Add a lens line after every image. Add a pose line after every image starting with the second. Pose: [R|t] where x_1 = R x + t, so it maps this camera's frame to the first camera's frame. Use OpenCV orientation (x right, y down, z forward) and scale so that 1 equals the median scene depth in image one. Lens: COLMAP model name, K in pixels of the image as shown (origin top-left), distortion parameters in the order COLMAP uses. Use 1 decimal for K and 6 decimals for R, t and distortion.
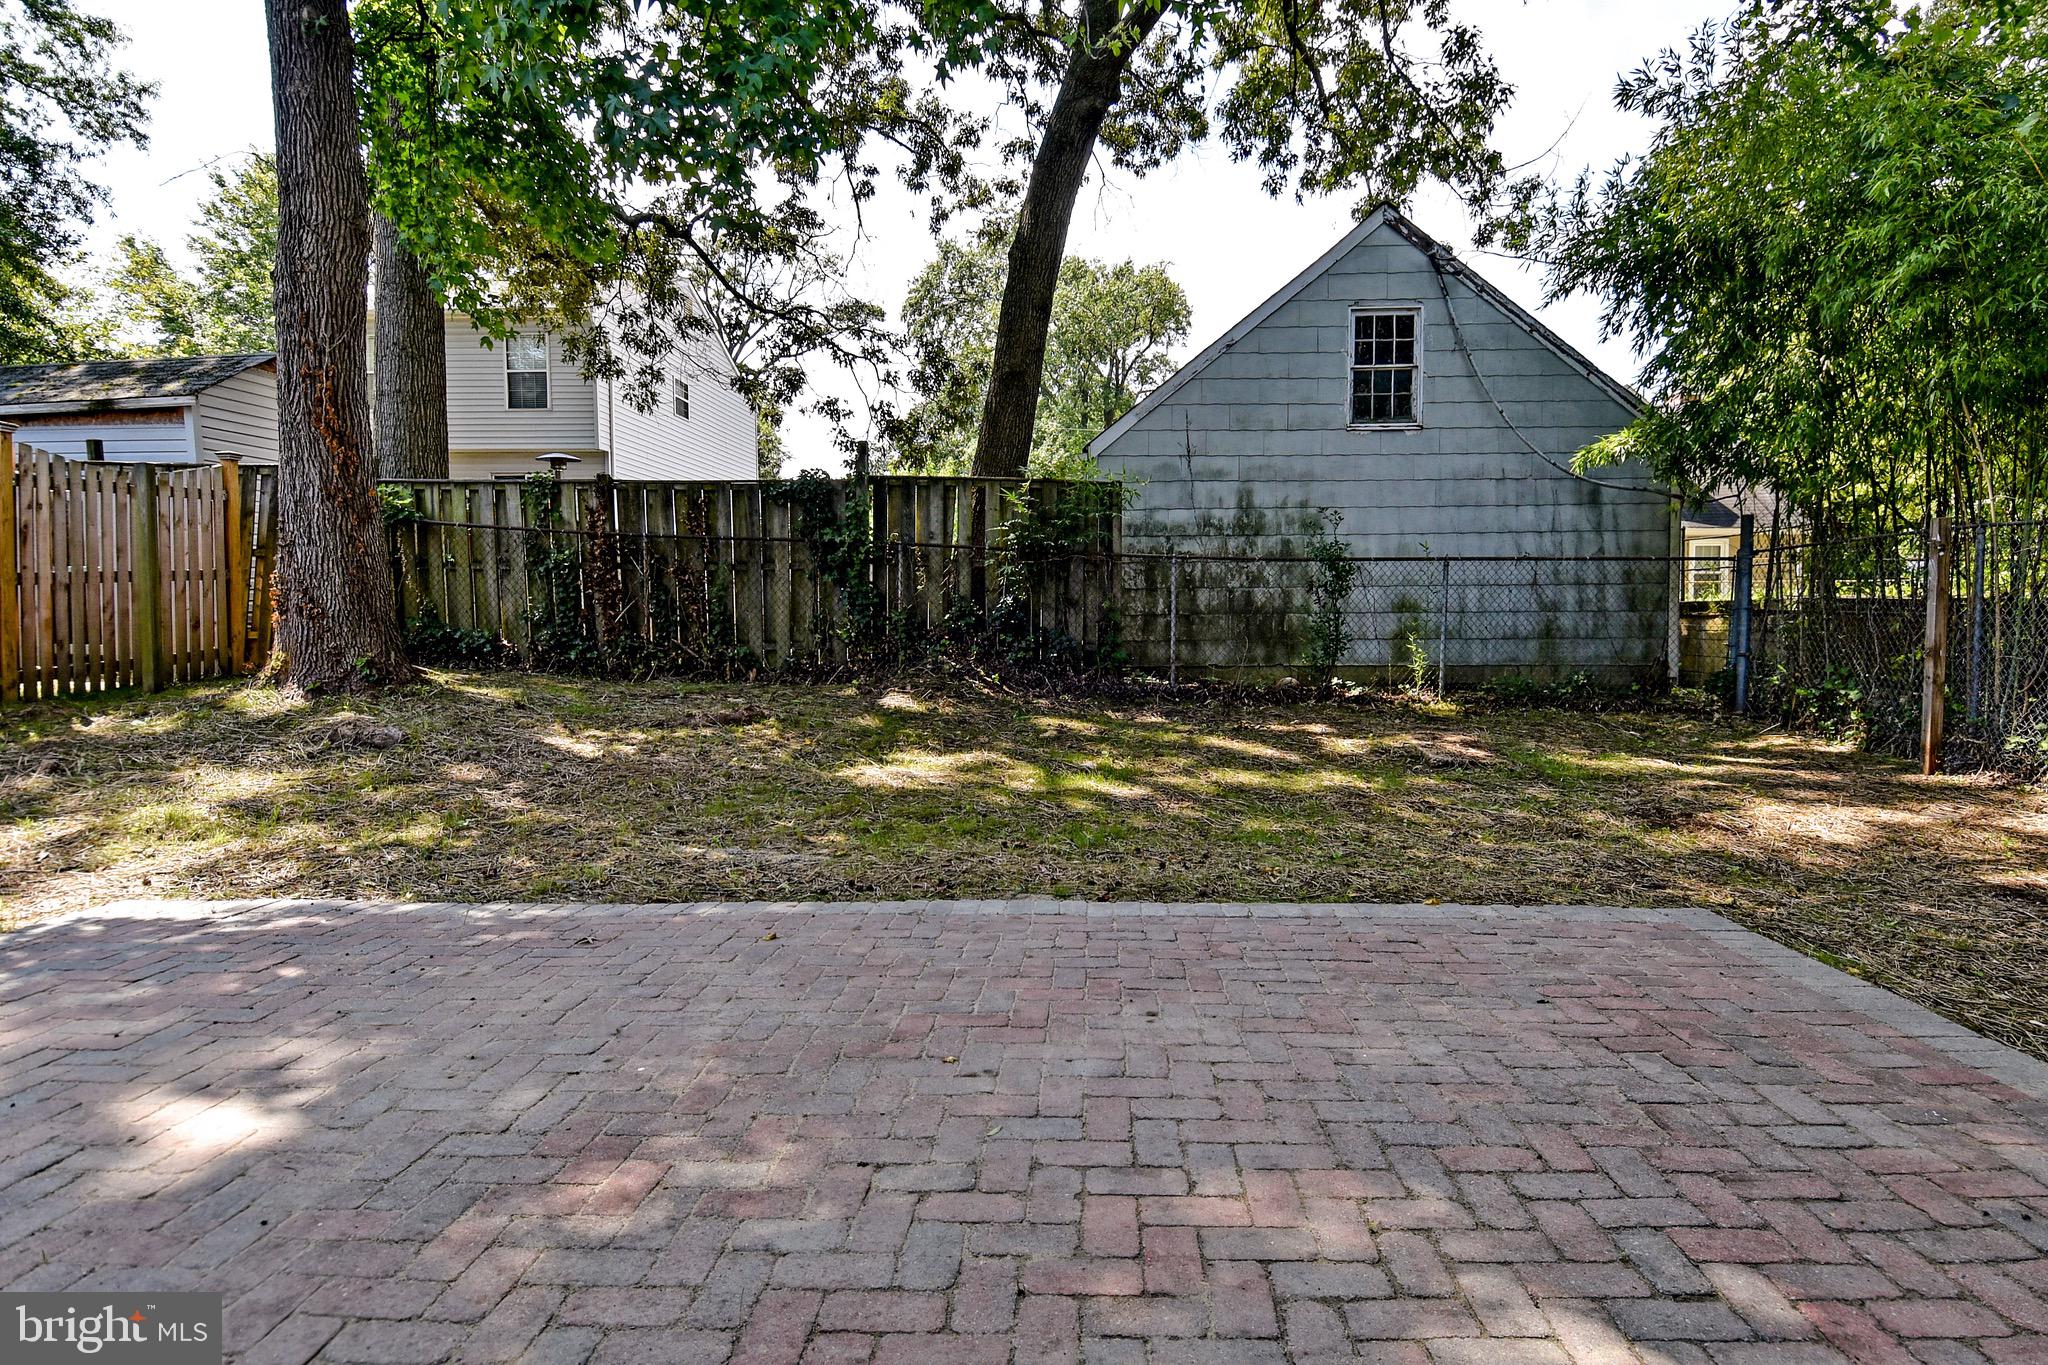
lens RADIAL K [[1058.2, 0, 1072.4], [0, 1058.2, 677.6], [0, 0, 1]] dist [0.037736, -0.038616]
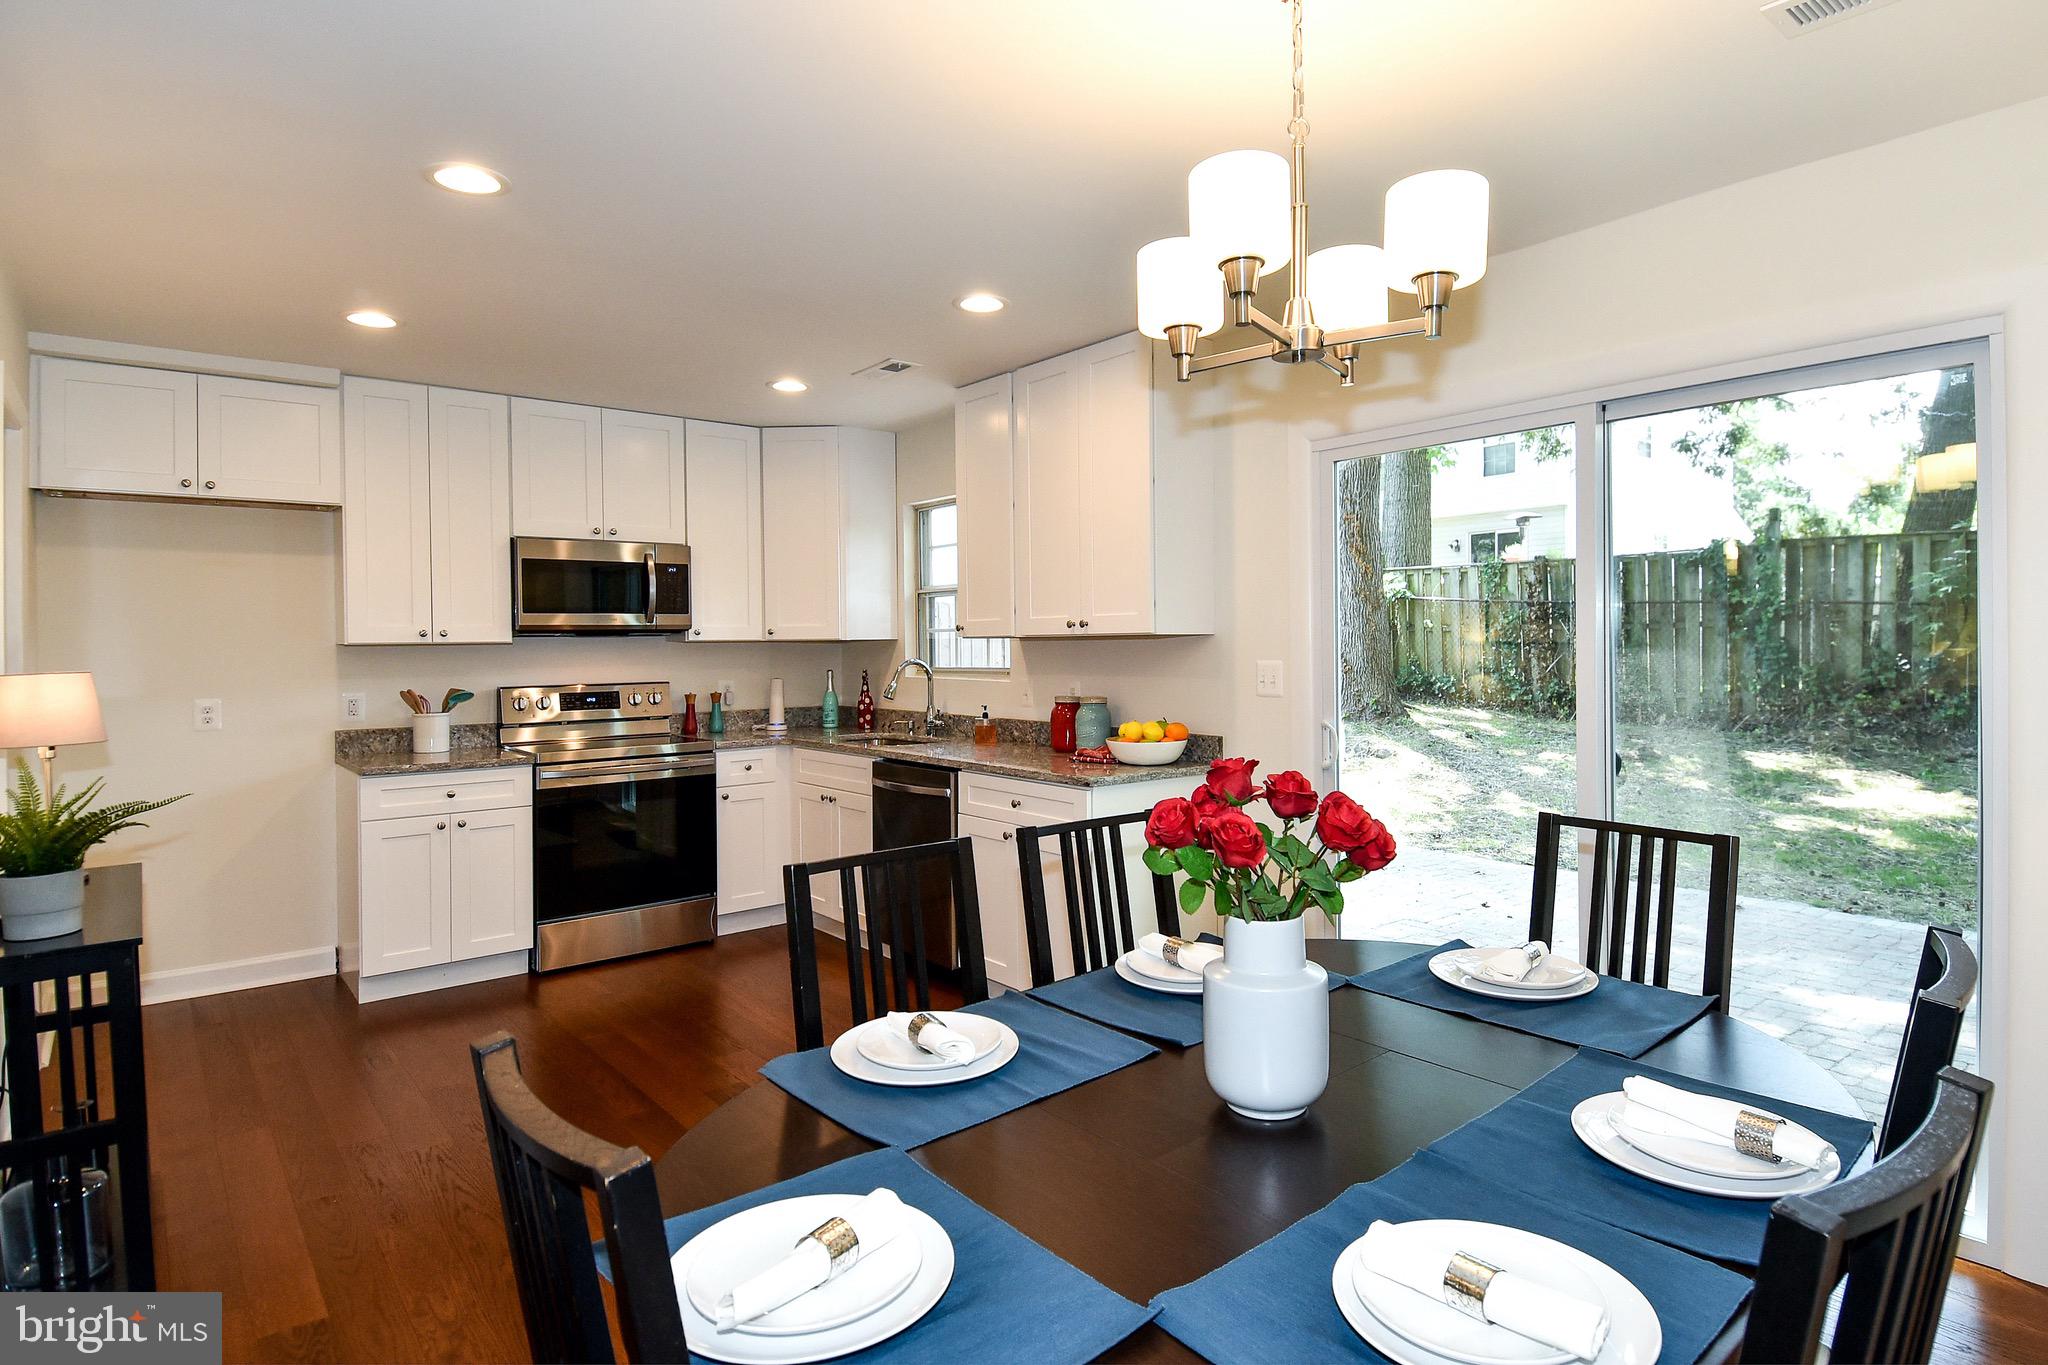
lens RADIAL K [[1078.9, 0, 1049.4], [0, 1078.9, 647.4], [0, 0, 1]] dist [0.000740, 0.000155]
pose [[0.642187, -0.005837, -0.766526, 0.171485], [-0.035370, 0.998680, -0.037237, -0.013576], [0.765731, 0.051026, 0.641133, -0.268728]]
